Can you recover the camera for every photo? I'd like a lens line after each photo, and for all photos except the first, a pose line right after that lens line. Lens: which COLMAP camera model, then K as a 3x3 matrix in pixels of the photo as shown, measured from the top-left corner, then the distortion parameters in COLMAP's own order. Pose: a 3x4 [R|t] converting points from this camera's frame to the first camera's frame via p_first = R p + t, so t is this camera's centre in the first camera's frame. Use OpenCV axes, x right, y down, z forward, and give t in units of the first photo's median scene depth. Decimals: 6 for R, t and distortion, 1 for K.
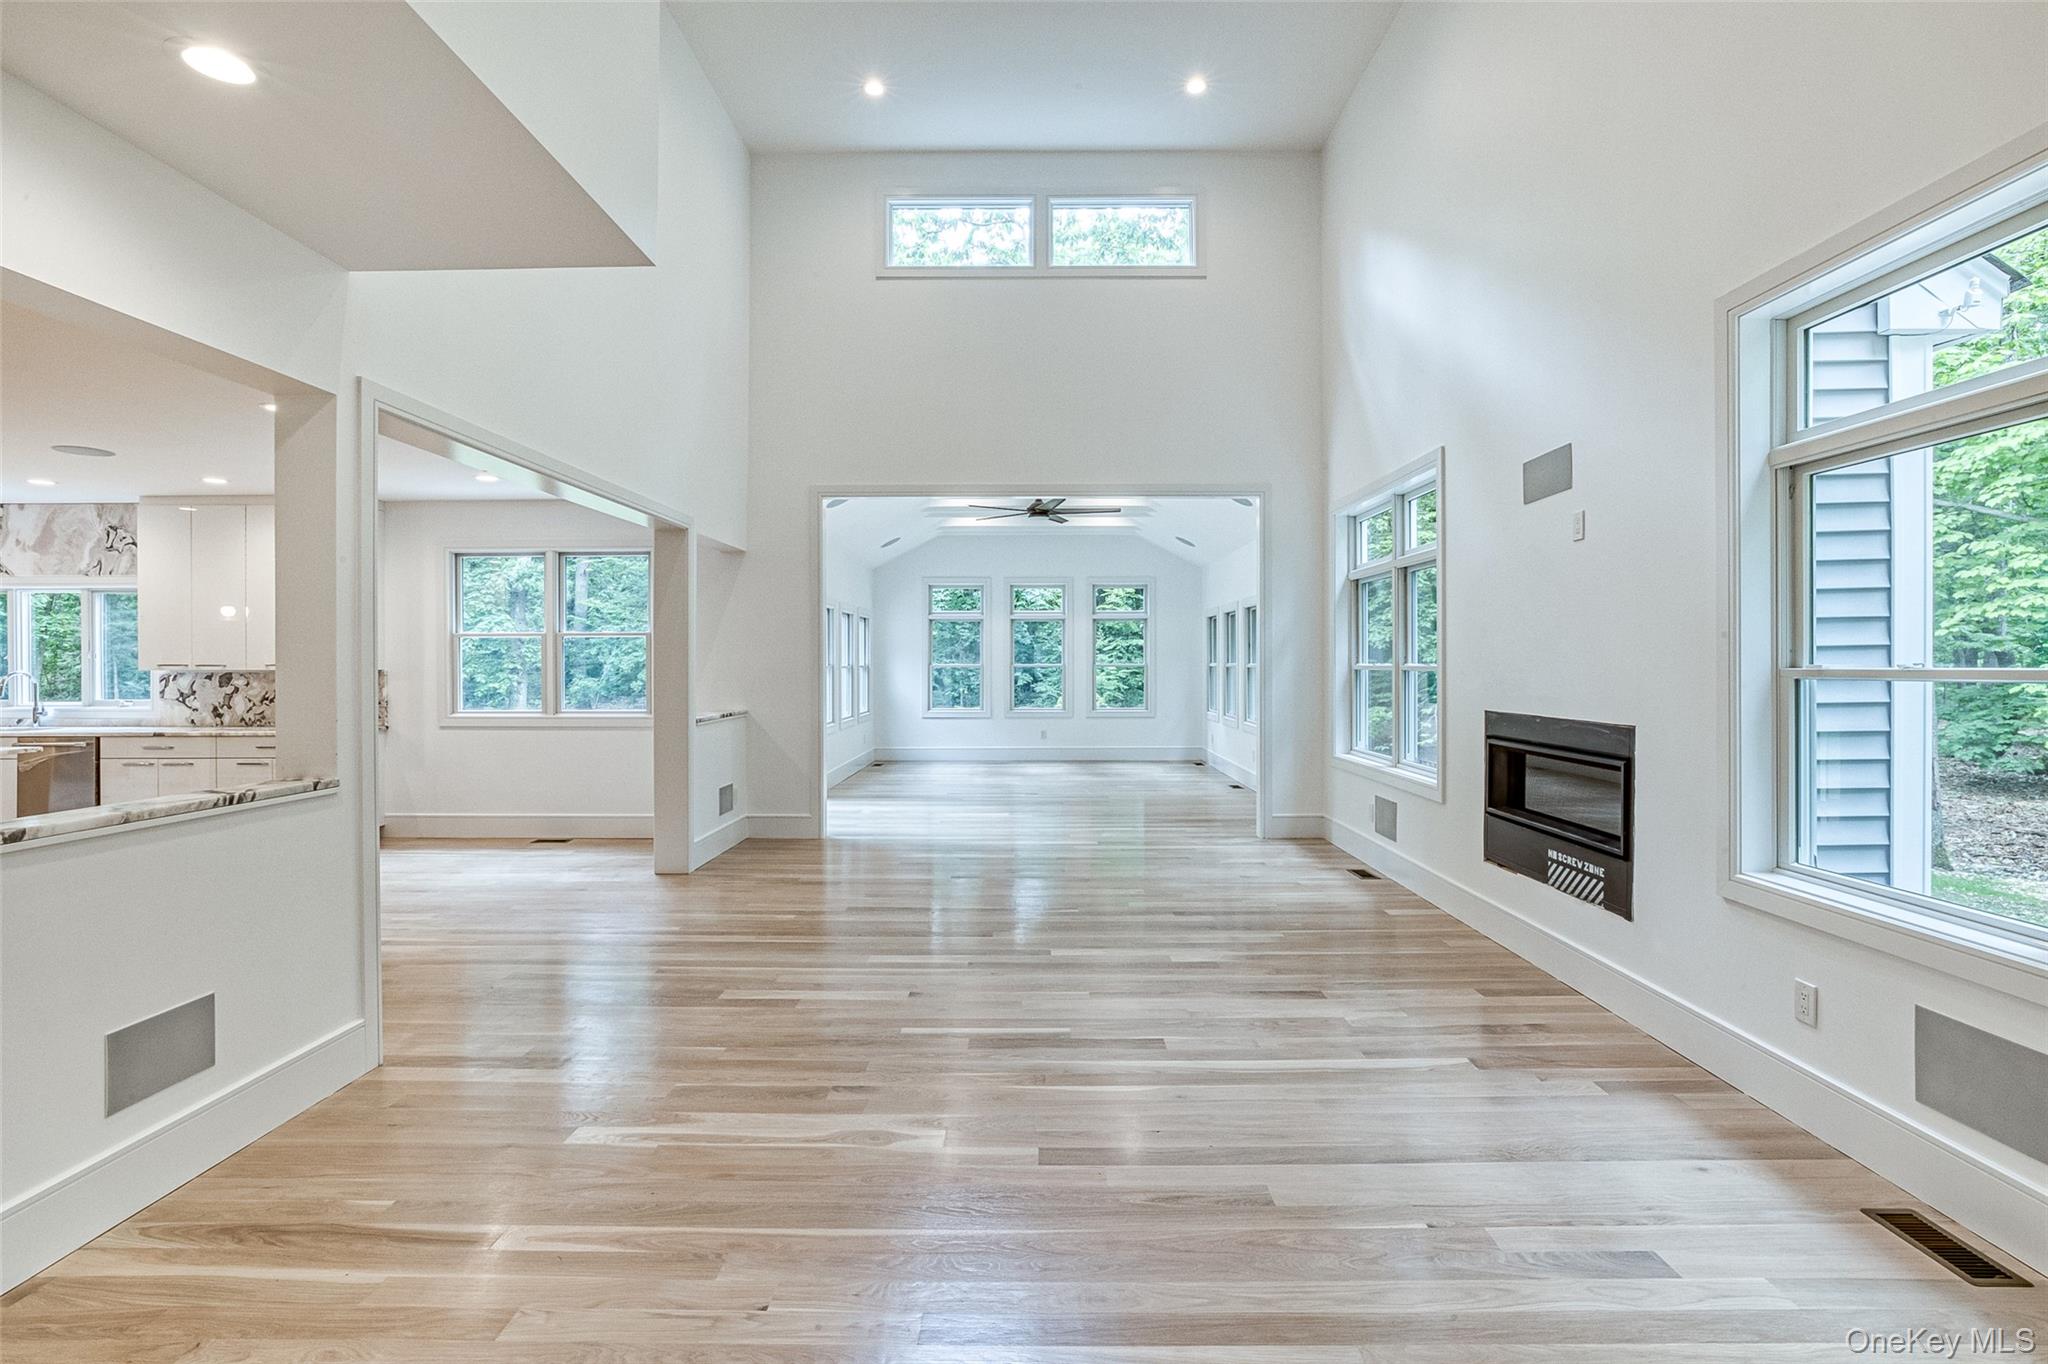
lens RADIAL K [[952.3, 0, 1015.2], [0, 952.3, 665.6], [0, 0, 1]] dist [-0.001040, -0.000111]
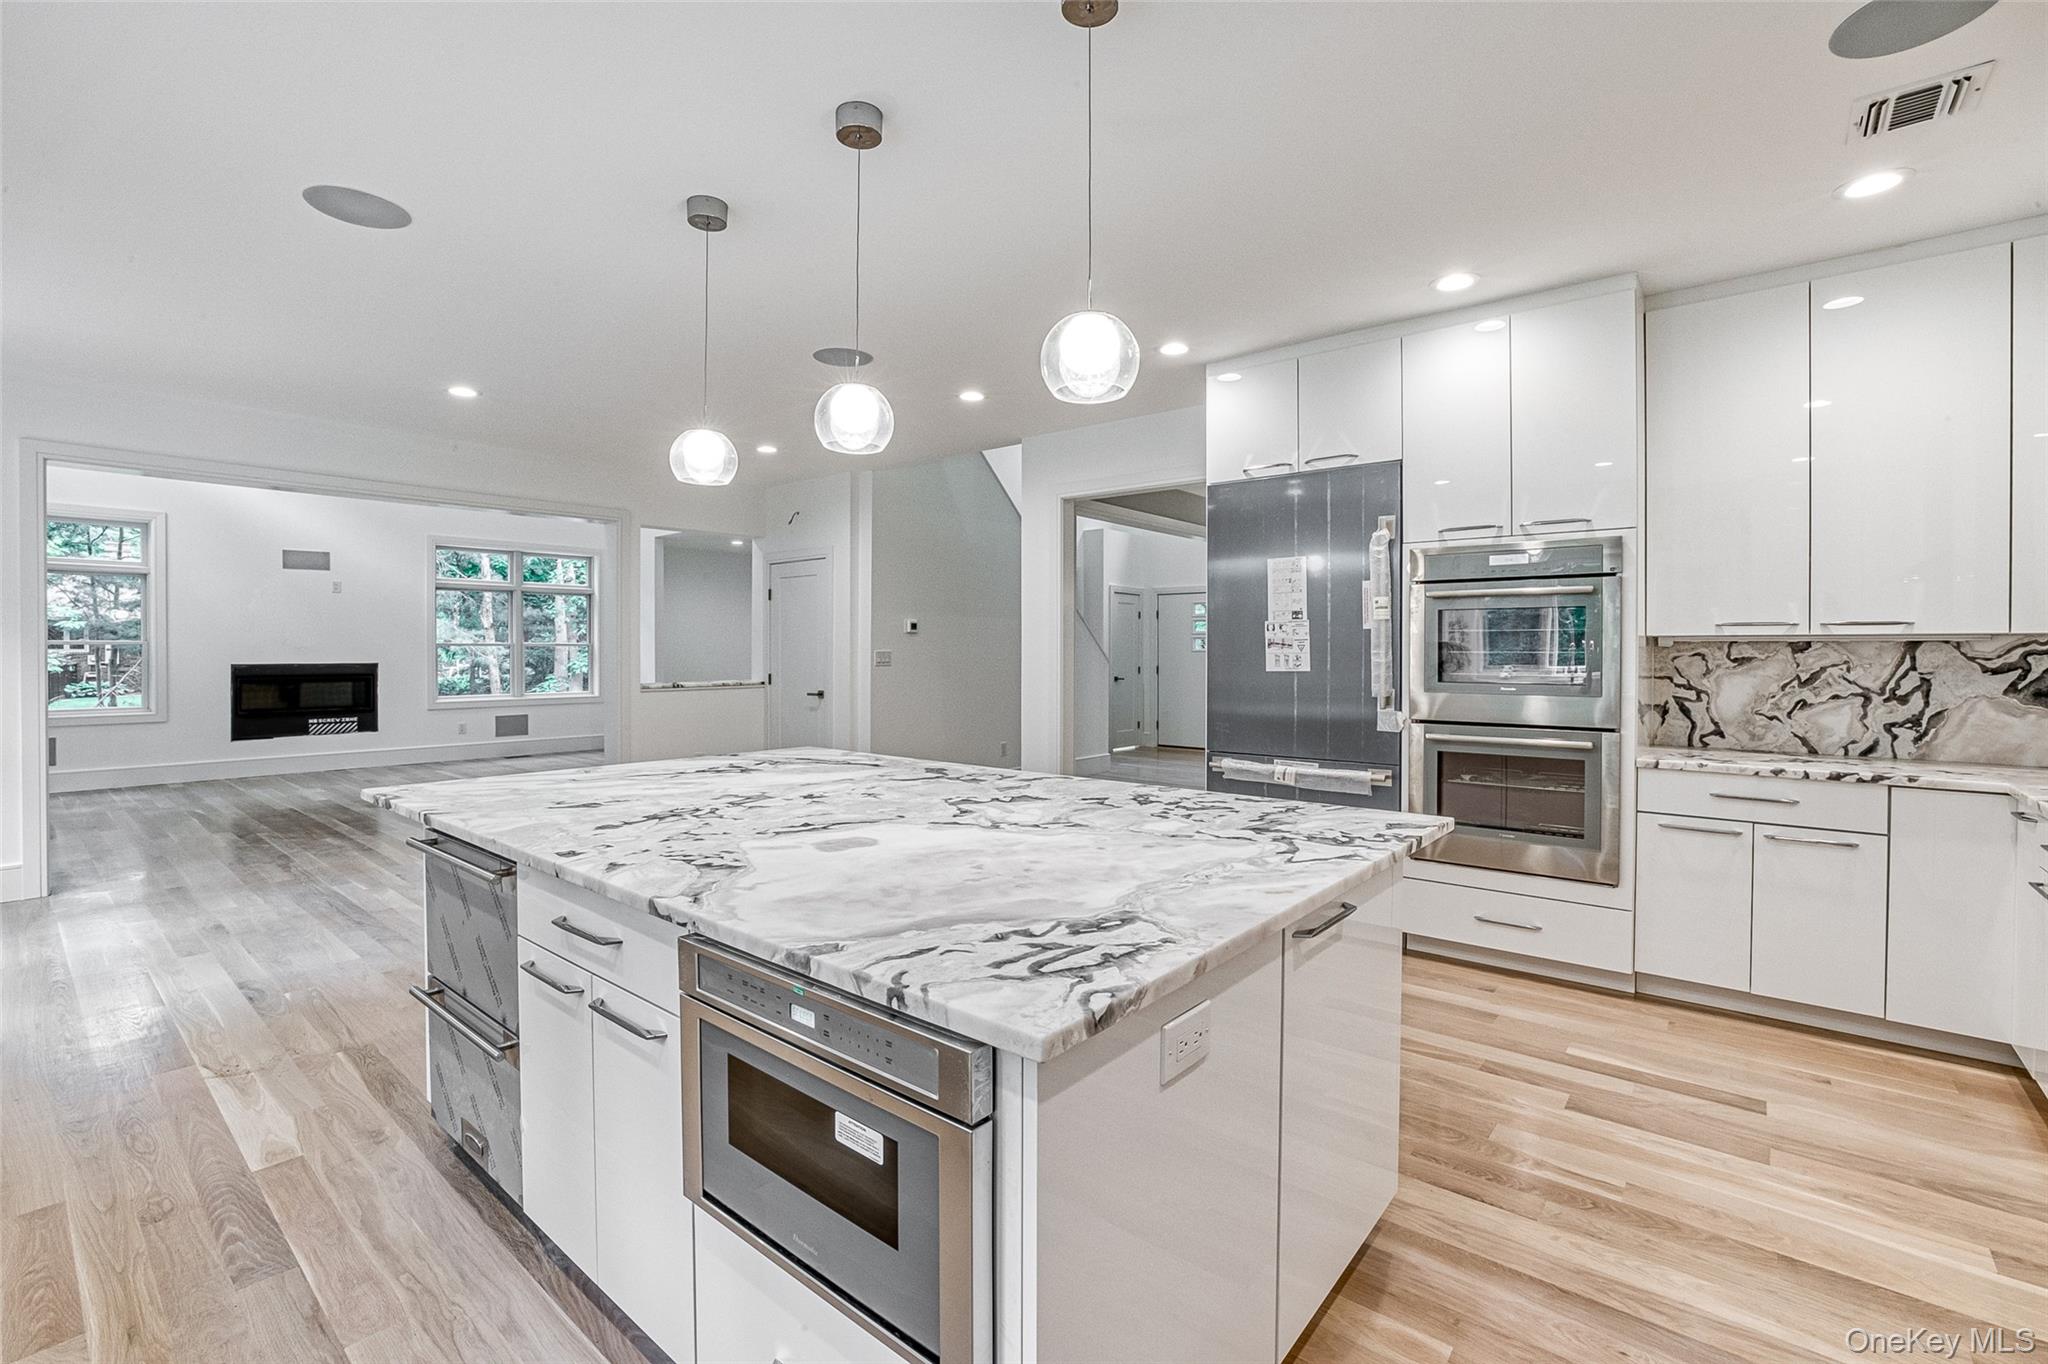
lens RADIAL K [[901.8, 0, 1023.6], [0, 901.8, 661.0], [0, 0, 1]] dist [-0.000531, 0.000015]
pose [[-0.765803, -0.000044, 0.643075, -1.309865], [0.006565, 0.999947, 0.007887, 0.024406], [-0.643042, 0.010262, -0.765762, 0.921716]]
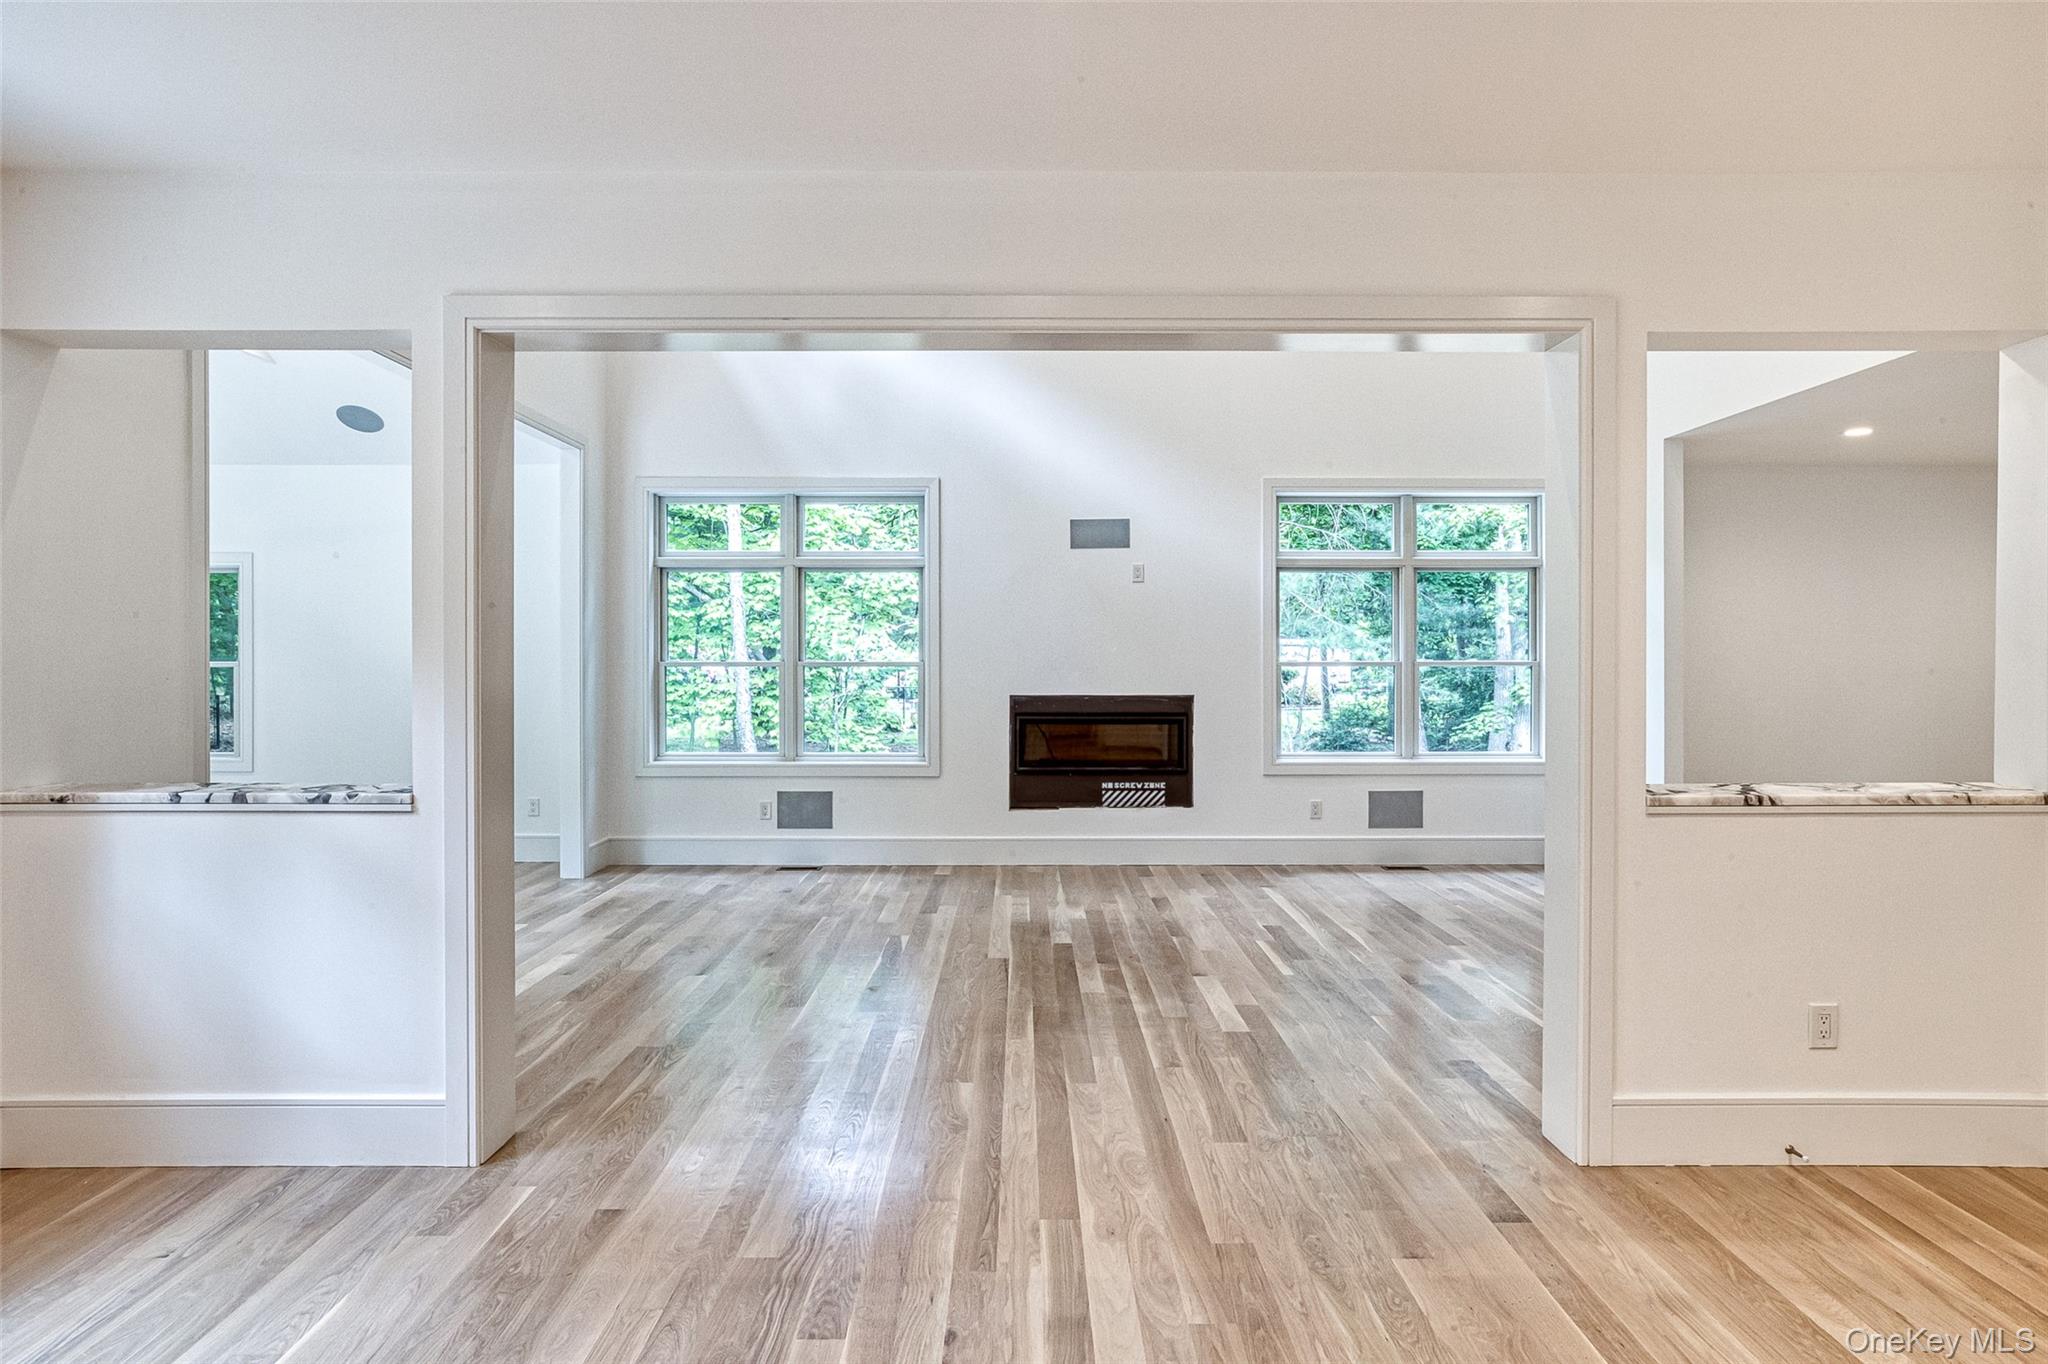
lens RADIAL K [[1159.0, 0, 1066.8], [0, 1159.0, 671.8], [0, 0, 1]] dist [0.000428, 0.000001]
pose [[-0.023420, -0.003030, 0.999721, -0.745824], [0.002361, 0.999992, 0.003086, 0.006375], [-0.999723, 0.002432, -0.023412, 0.644379]]
